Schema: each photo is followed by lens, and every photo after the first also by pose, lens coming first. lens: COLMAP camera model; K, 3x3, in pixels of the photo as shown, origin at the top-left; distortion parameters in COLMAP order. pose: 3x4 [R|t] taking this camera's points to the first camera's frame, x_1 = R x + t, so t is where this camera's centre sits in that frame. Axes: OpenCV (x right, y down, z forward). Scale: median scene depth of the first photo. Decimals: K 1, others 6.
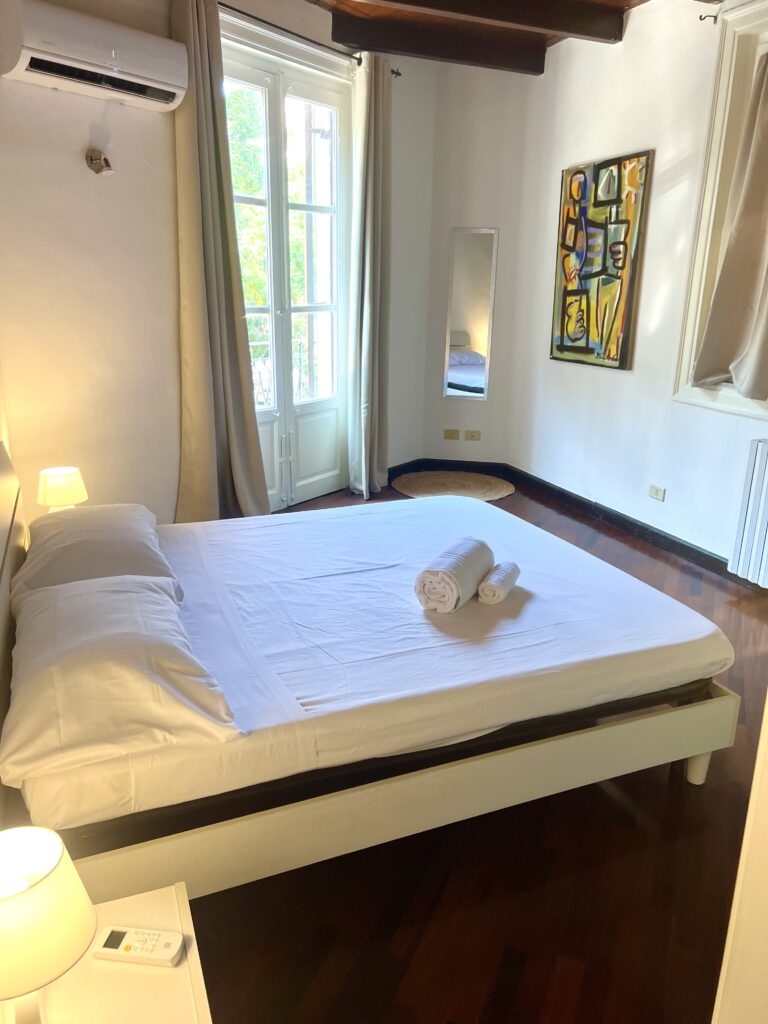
lens RADIAL K [[770.0, 0, 383.1], [0, 770.0, 512.7], [0, 0, 1]] dist [0.052297, -0.062101]
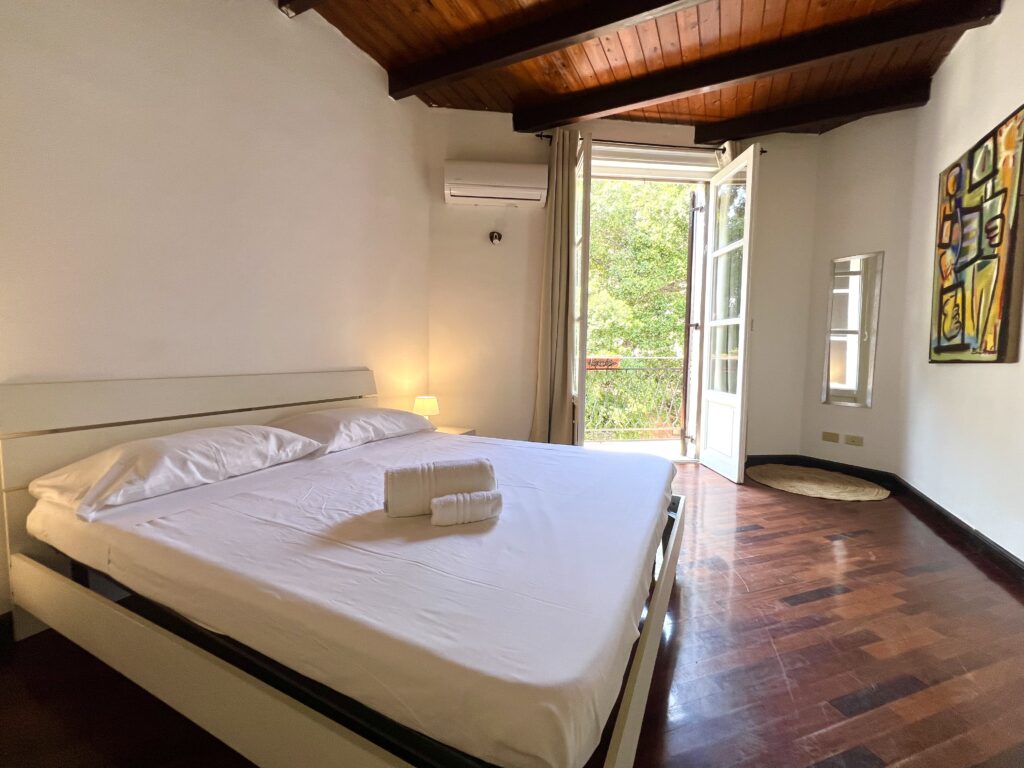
lens RADIAL K [[408.7, 0, 507.7], [0, 408.7, 382.6], [0, 0, 1]] dist [-0.000624, 0.001871]
pose [[0.658235, 0.040120, -0.751743, 0.280723], [-0.214425, 0.967207, -0.136134, 0.000745], [0.721629, 0.250800, 0.645252, 0.352272]]
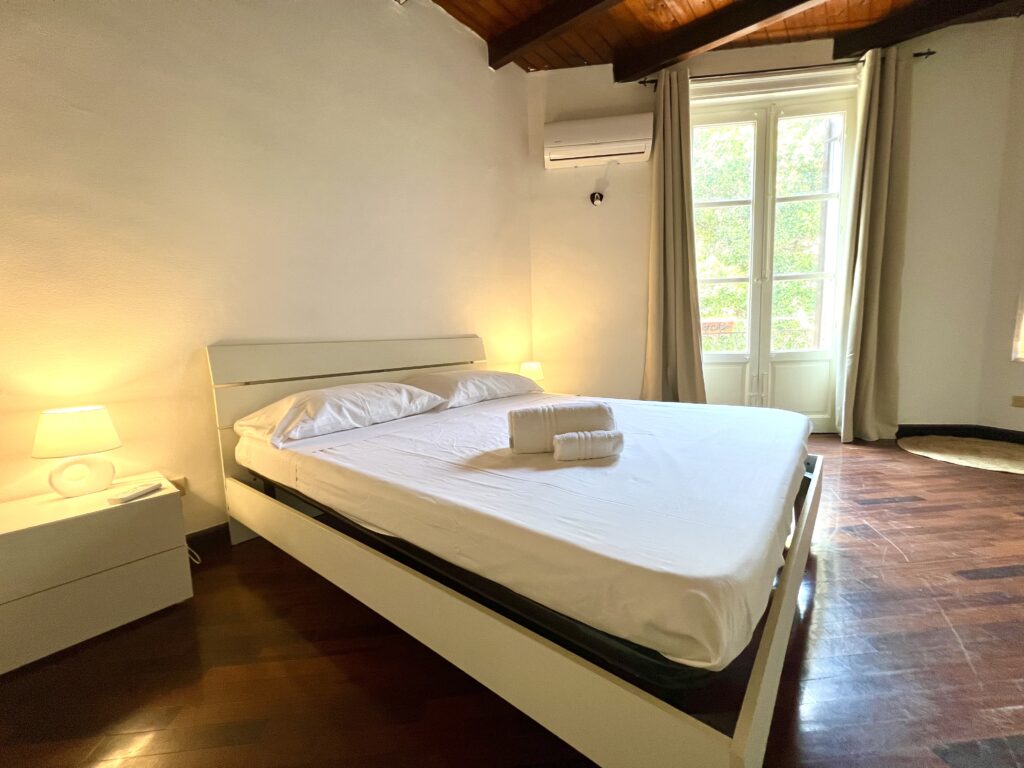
lens RADIAL K [[408.7, 0, 509.5], [0, 408.7, 382.4], [0, 0, 1]] dist [-0.000624, 0.001871]
pose [[0.476008, 0.063598, -0.877138, 0.279100], [-0.213483, 0.975905, -0.045095, 0.029869], [0.853136, 0.208719, 0.478116, 0.341069]]
